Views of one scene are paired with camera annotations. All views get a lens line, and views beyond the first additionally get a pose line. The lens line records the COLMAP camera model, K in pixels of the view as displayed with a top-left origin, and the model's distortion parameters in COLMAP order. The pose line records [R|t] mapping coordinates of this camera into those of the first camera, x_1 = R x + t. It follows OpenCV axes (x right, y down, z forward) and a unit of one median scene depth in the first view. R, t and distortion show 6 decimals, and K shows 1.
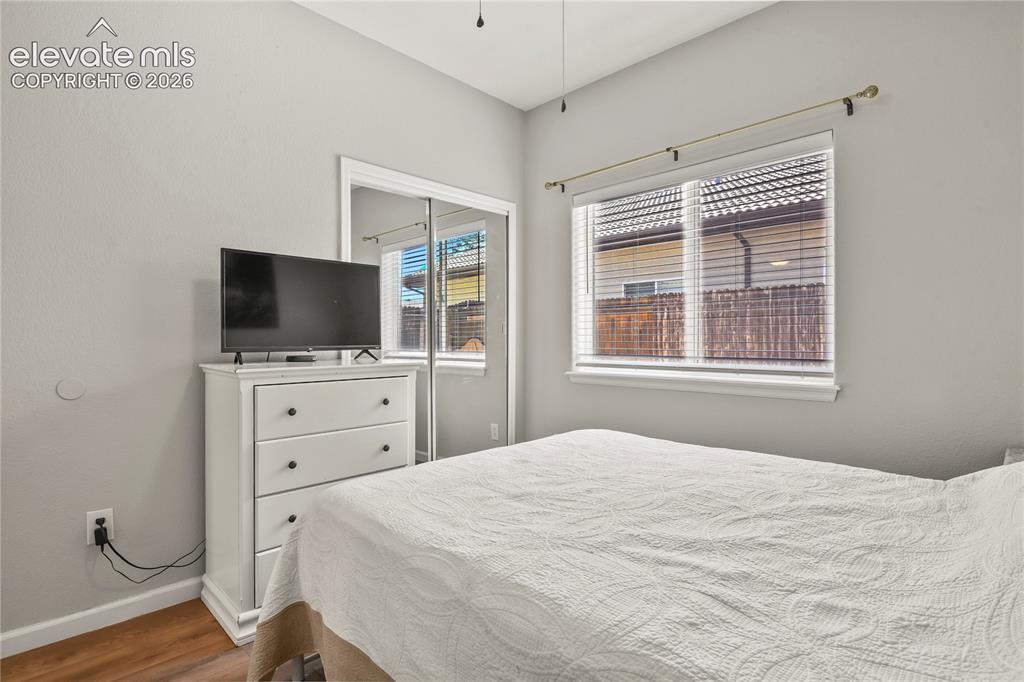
lens RADIAL K [[501.1, 0, 519.3], [0, 501.1, 343.2], [0, 0, 1]] dist [-0.001089, -0.009541]
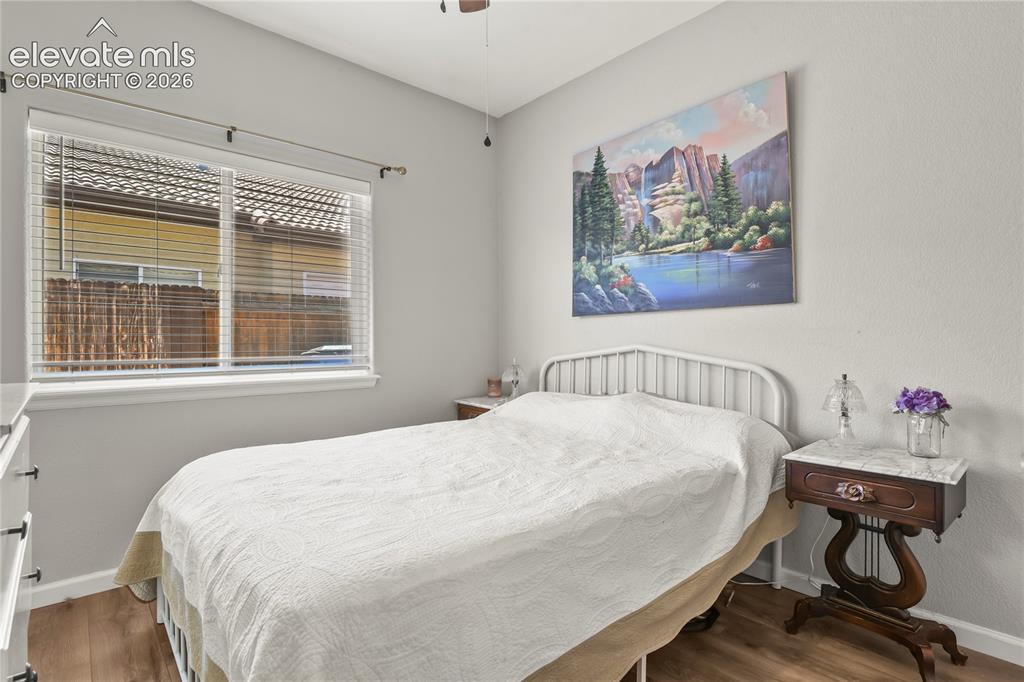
lens RADIAL K [[495.9, 0, 528.4], [0, 495.9, 343.1], [0, 0, 1]] dist [0.002096, 0.000058]
pose [[0.048666, 0.001842, 0.998813, -0.610914], [0.013999, 0.999899, -0.002527, 0.007653], [-0.998717, 0.014105, 0.048635, 0.478974]]
